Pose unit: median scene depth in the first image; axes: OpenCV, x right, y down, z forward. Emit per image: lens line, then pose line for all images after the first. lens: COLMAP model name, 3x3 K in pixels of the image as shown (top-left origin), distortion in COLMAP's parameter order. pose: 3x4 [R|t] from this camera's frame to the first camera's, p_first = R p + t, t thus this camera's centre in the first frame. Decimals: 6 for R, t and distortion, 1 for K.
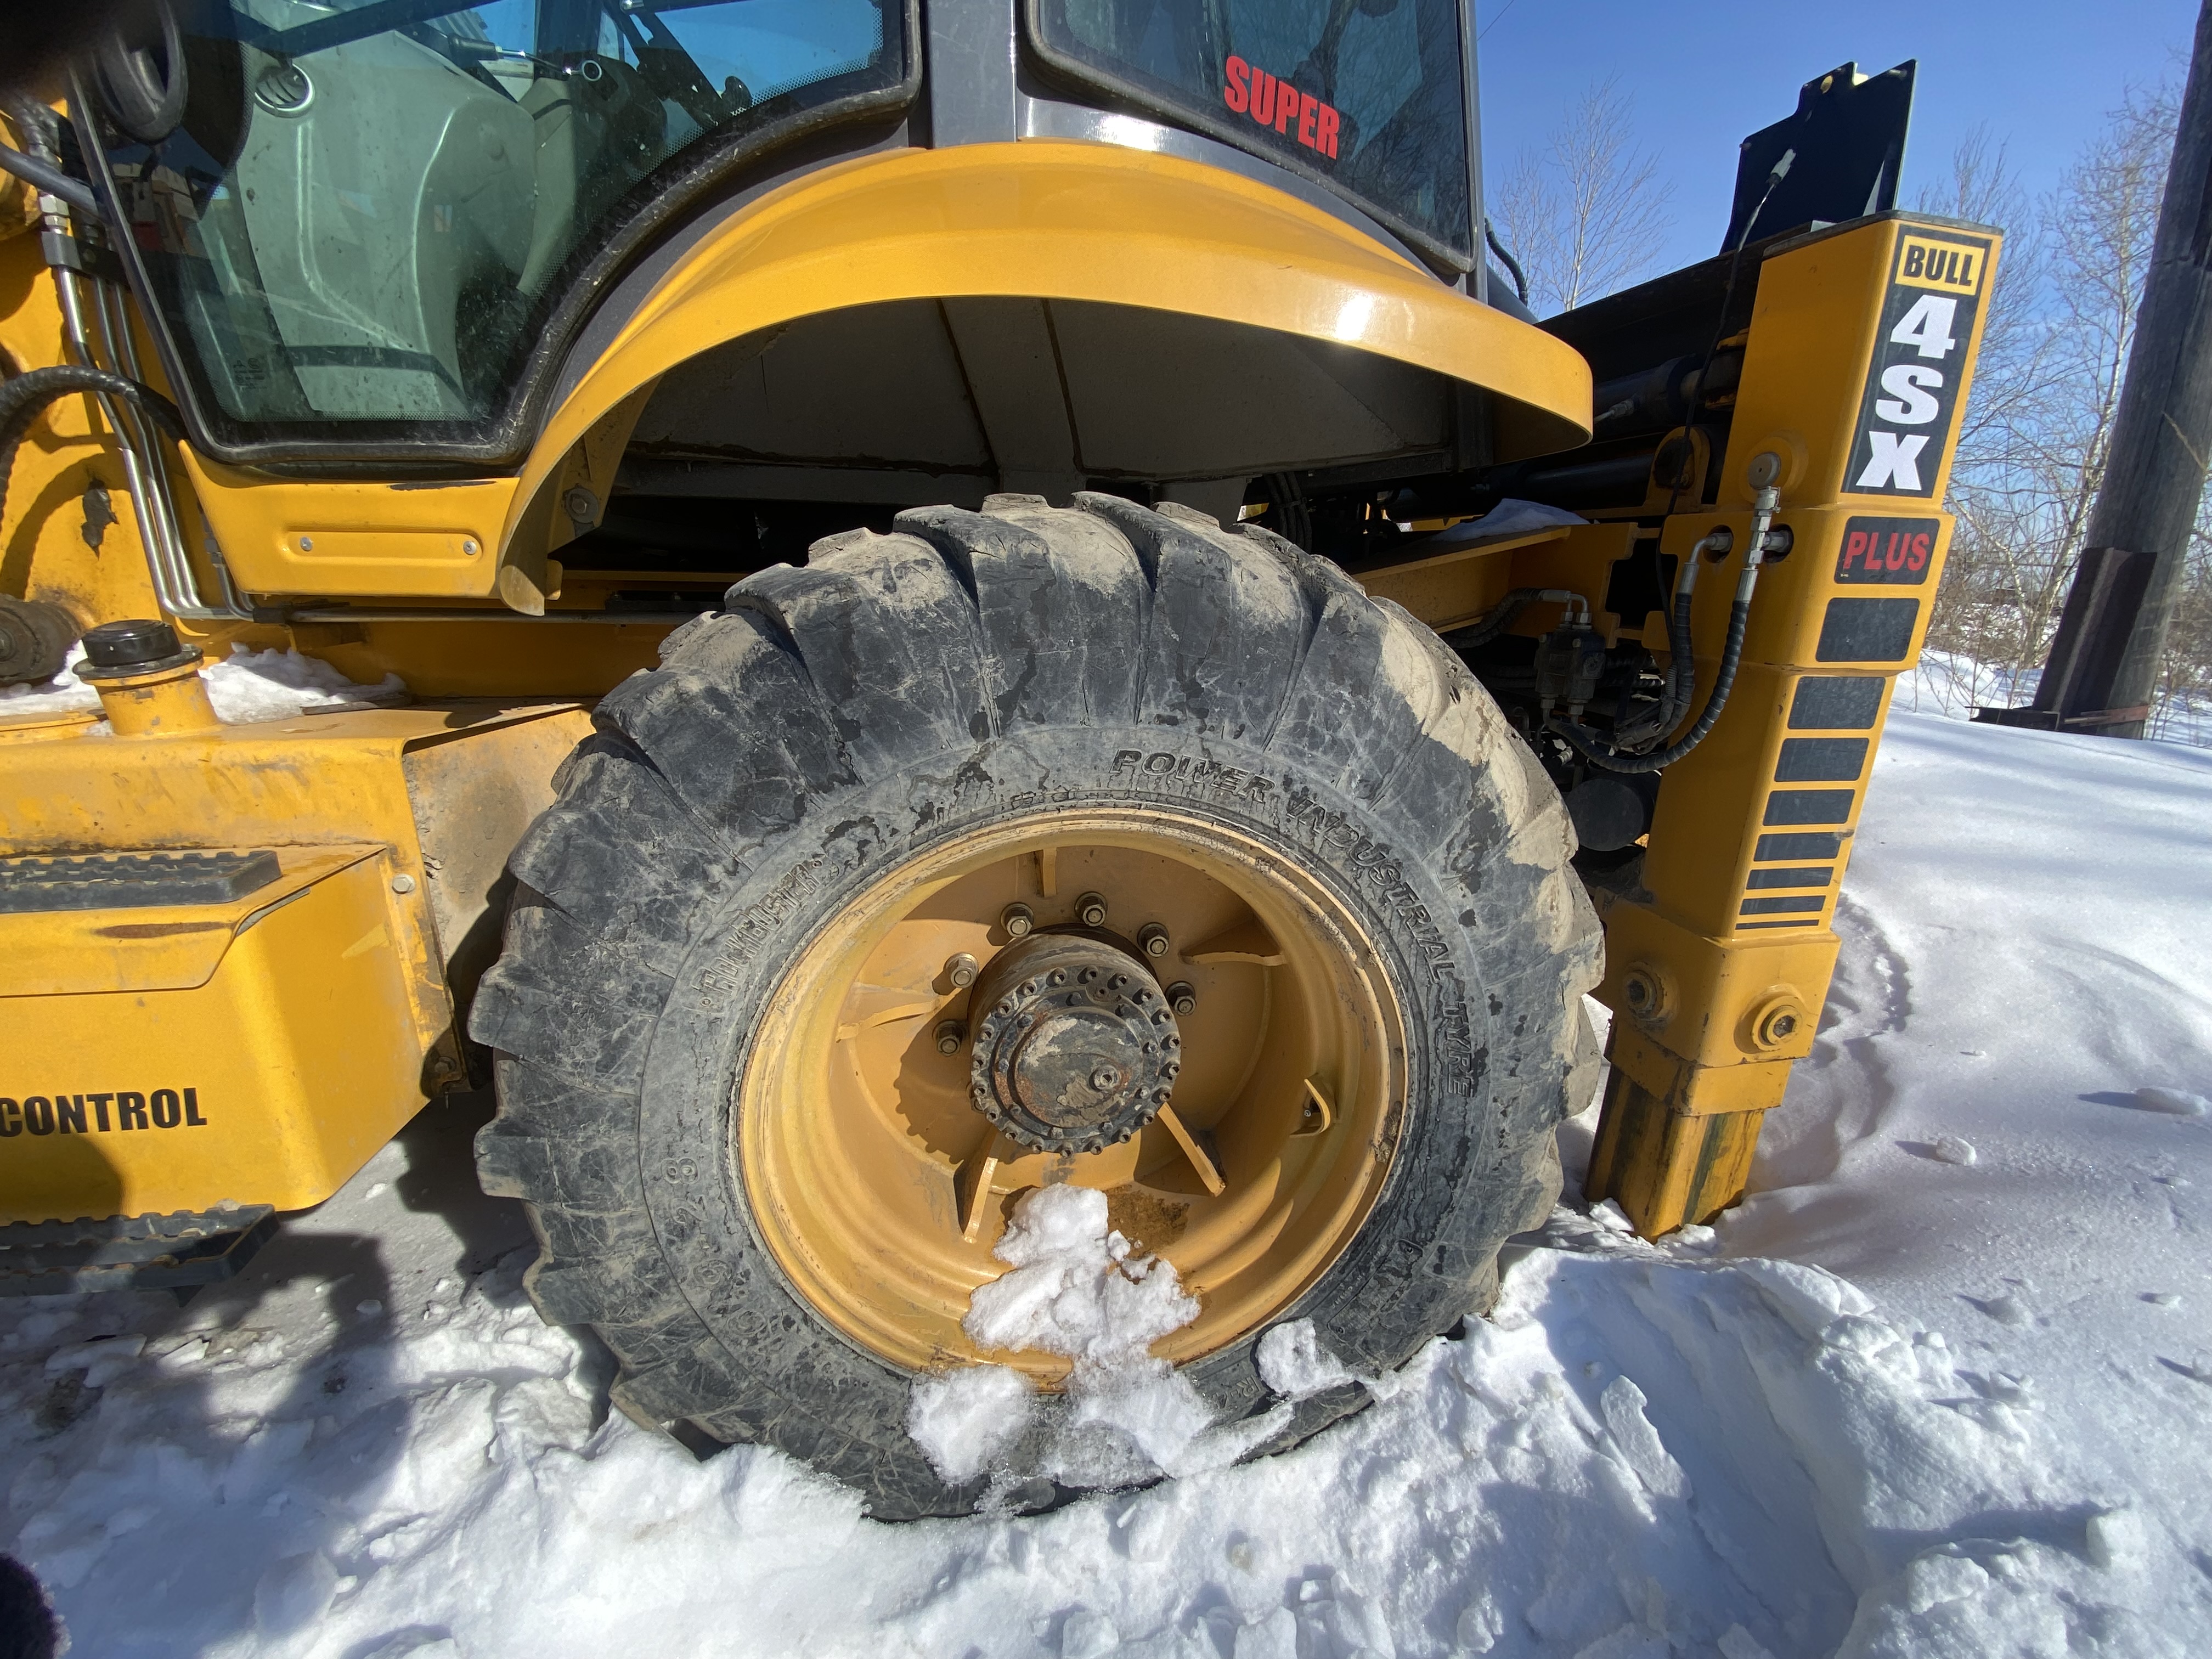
lens RADIAL K [[906.4, 0, 1115.1], [0, 906.4, 826.2], [0, 0, 1]] dist [-0.011544, -0.002089]
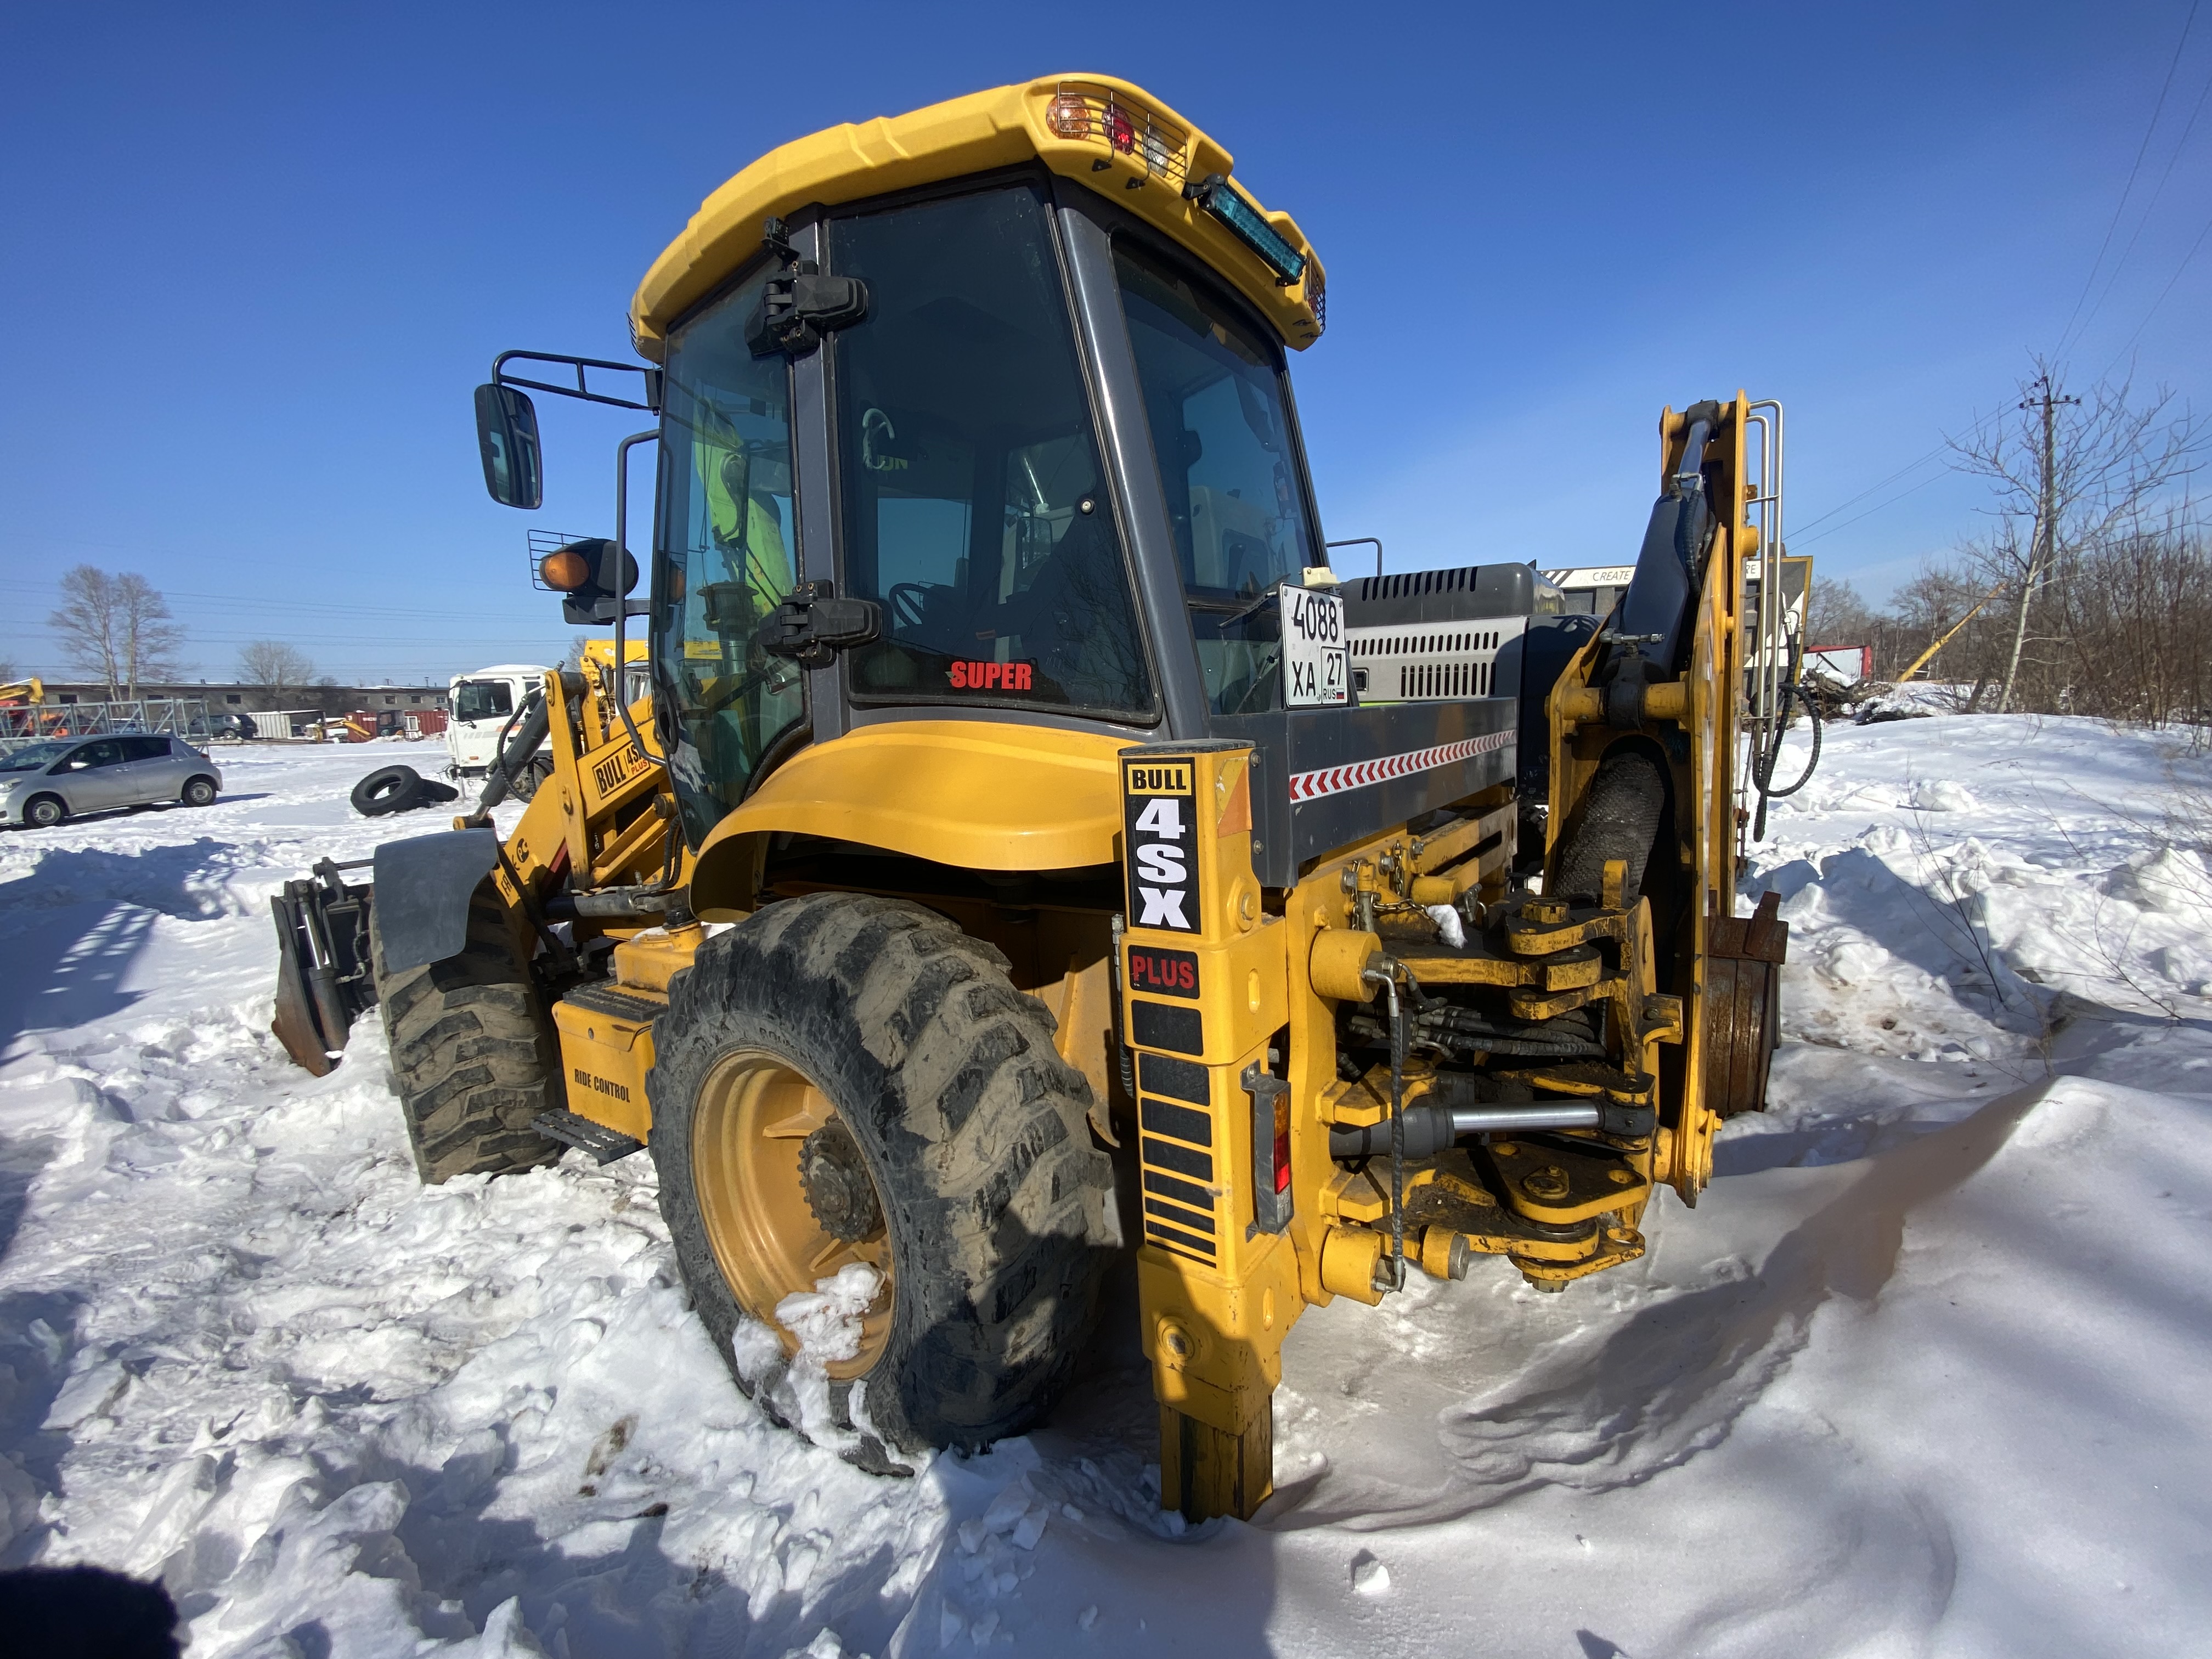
lens RADIAL K [[881.3, 0, 1108.4], [0, 881.3, 827.3], [0, 0, 1]] dist [0.002612, -0.000665]
pose [[0.712731, 0.019530, -0.701166, 1.776451], [-0.144154, 0.982354, -0.119169, -0.360518], [0.686465, 0.186011, 0.702969, -0.025216]]
